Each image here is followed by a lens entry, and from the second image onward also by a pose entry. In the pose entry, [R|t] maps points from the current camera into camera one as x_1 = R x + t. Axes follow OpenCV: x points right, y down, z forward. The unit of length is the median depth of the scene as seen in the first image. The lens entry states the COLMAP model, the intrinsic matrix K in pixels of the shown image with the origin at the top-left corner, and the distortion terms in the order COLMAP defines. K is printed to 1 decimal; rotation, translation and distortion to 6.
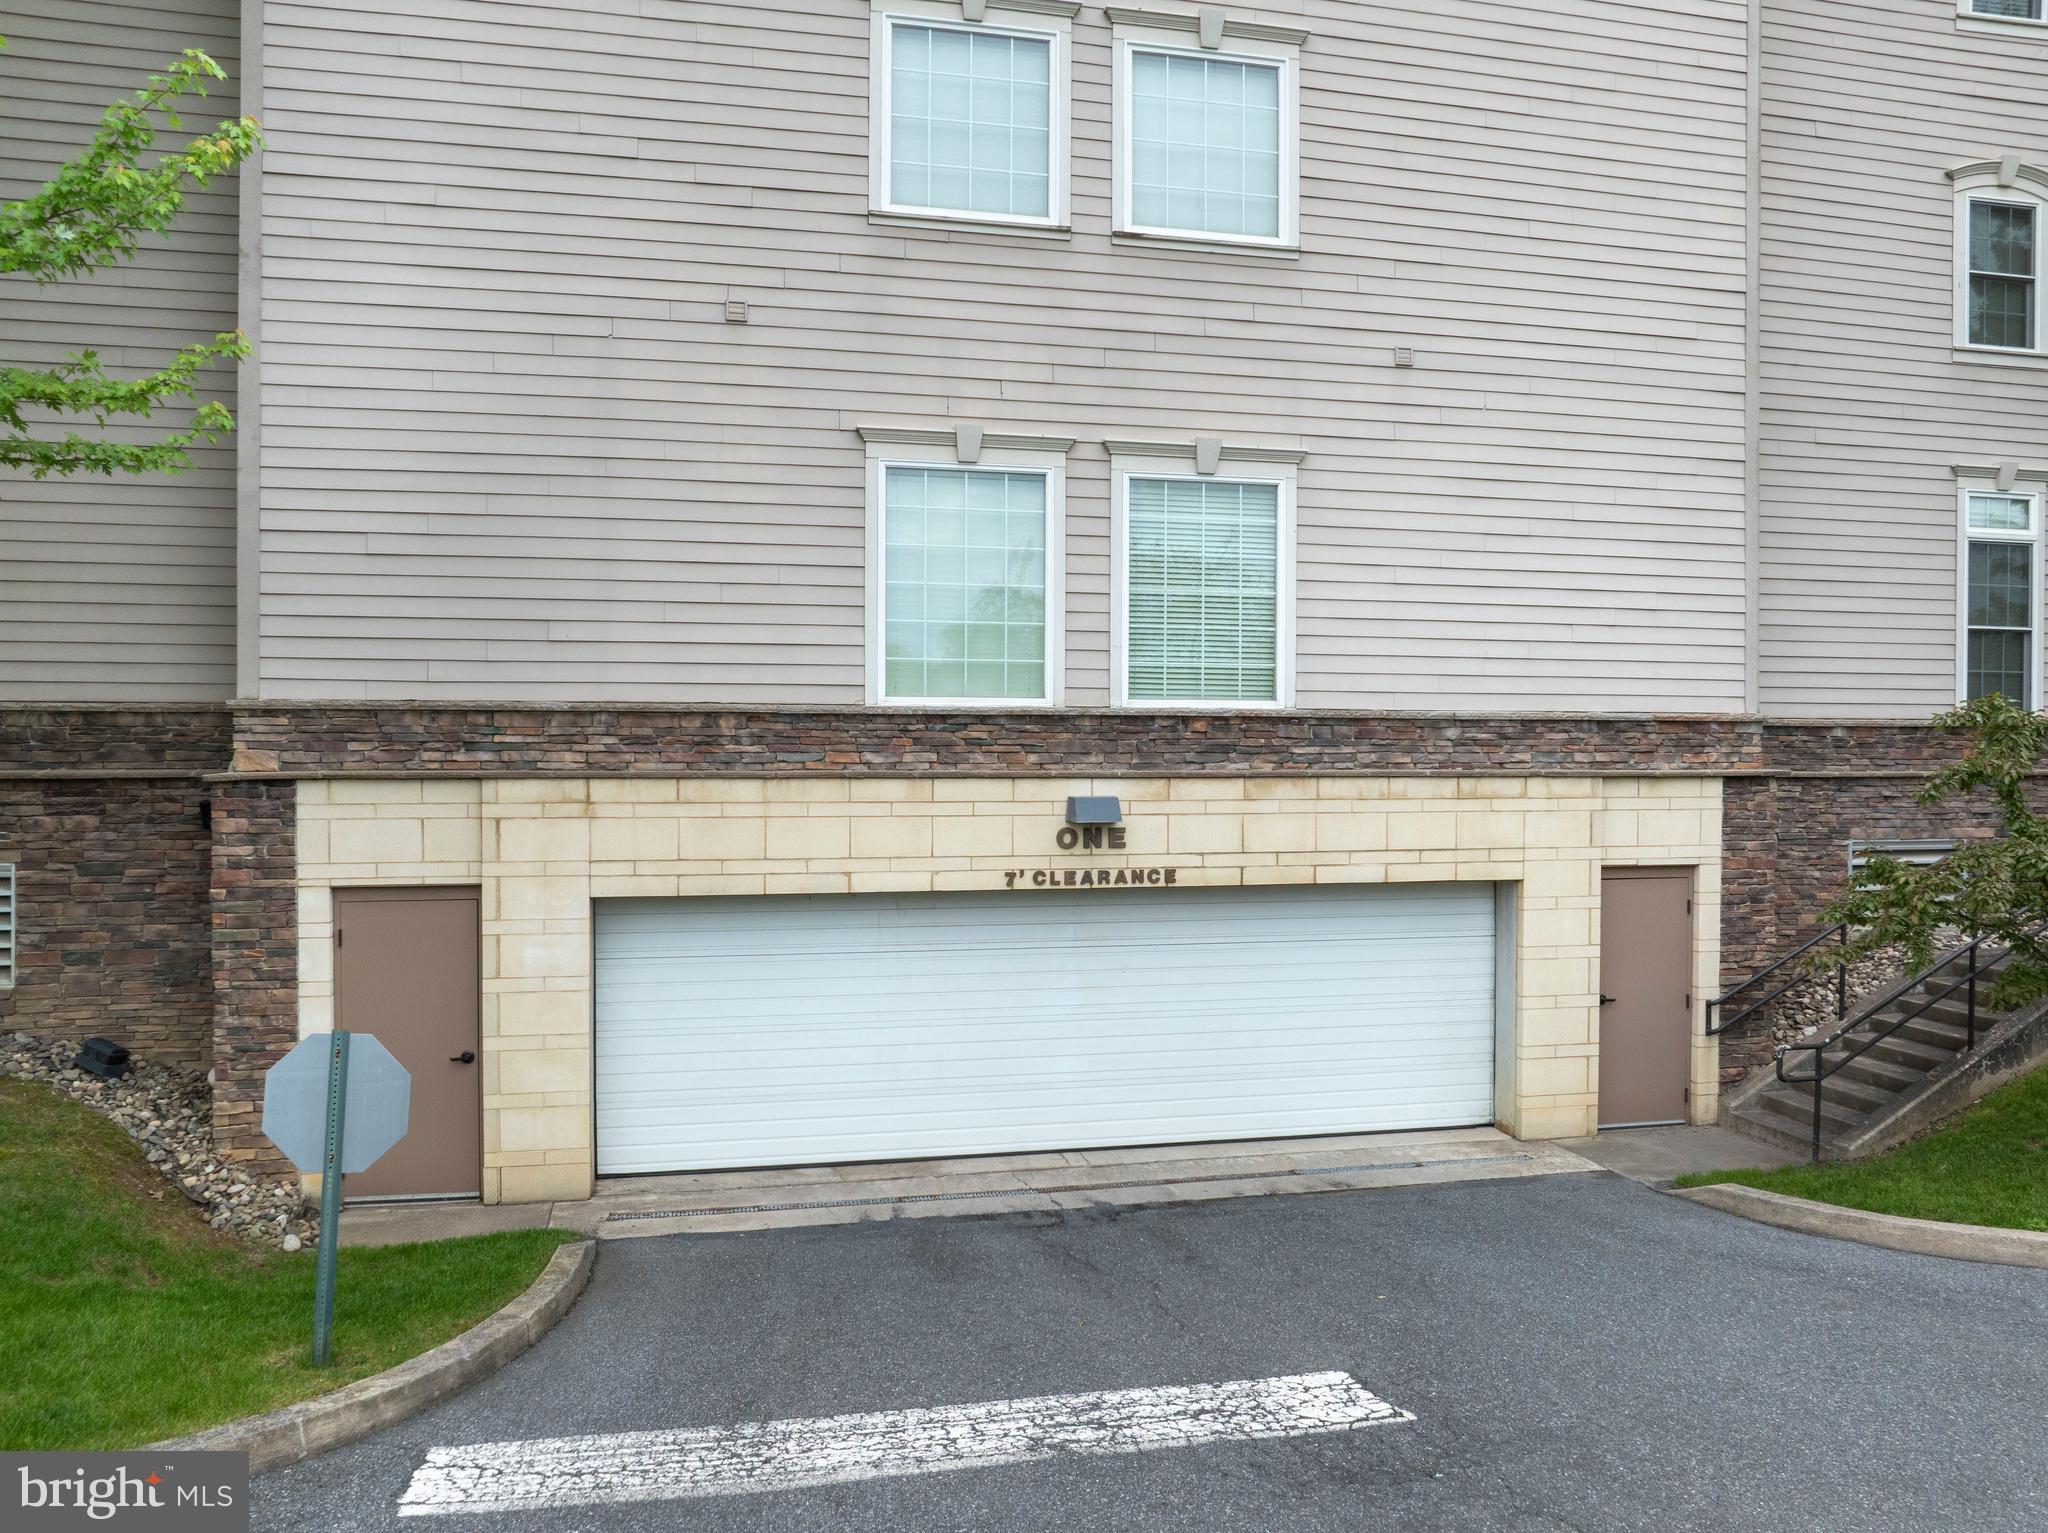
lens RADIAL K [[1422.6, 0, 1024.0], [0, 1422.6, 766.5], [0, 0, 1]] dist [-0.038302, -0.003910]
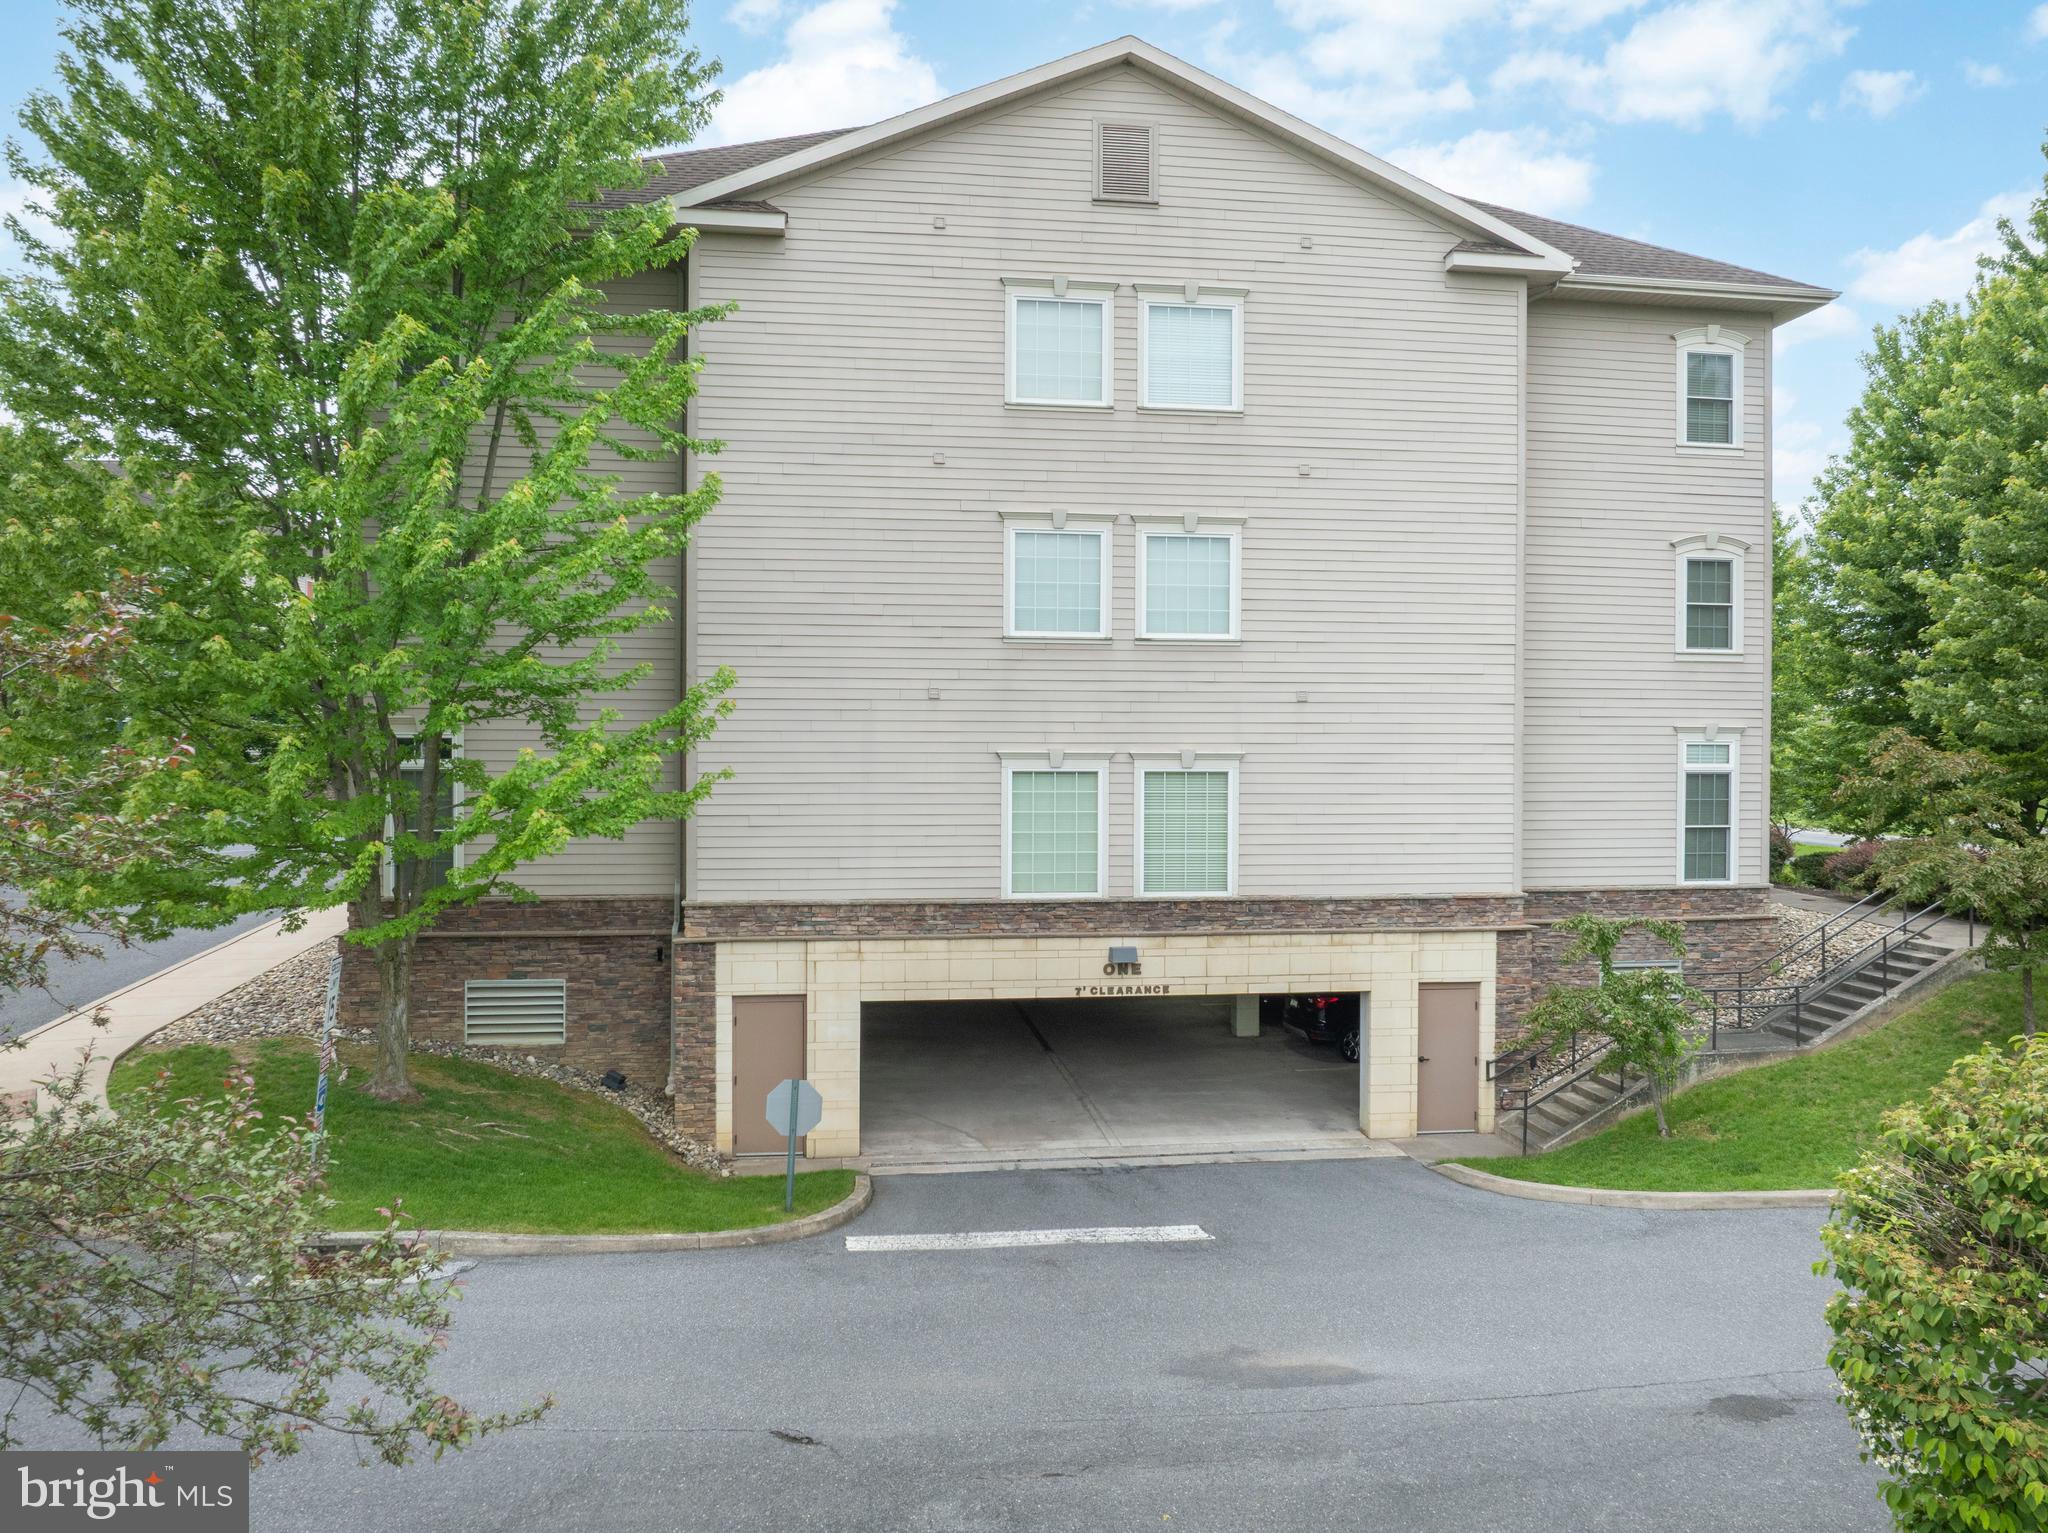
lens RADIAL K [[1422.6, 0, 1024.0], [0, 1422.6, 766.5], [0, 0, 1]] dist [-0.038302, -0.003910]
pose [[0.996452, 0.001833, -0.084148, 0.077067], [-0.001908, 0.999998, -0.000800, -0.217764], [0.084147, 0.000958, 0.996453, -0.878758]]
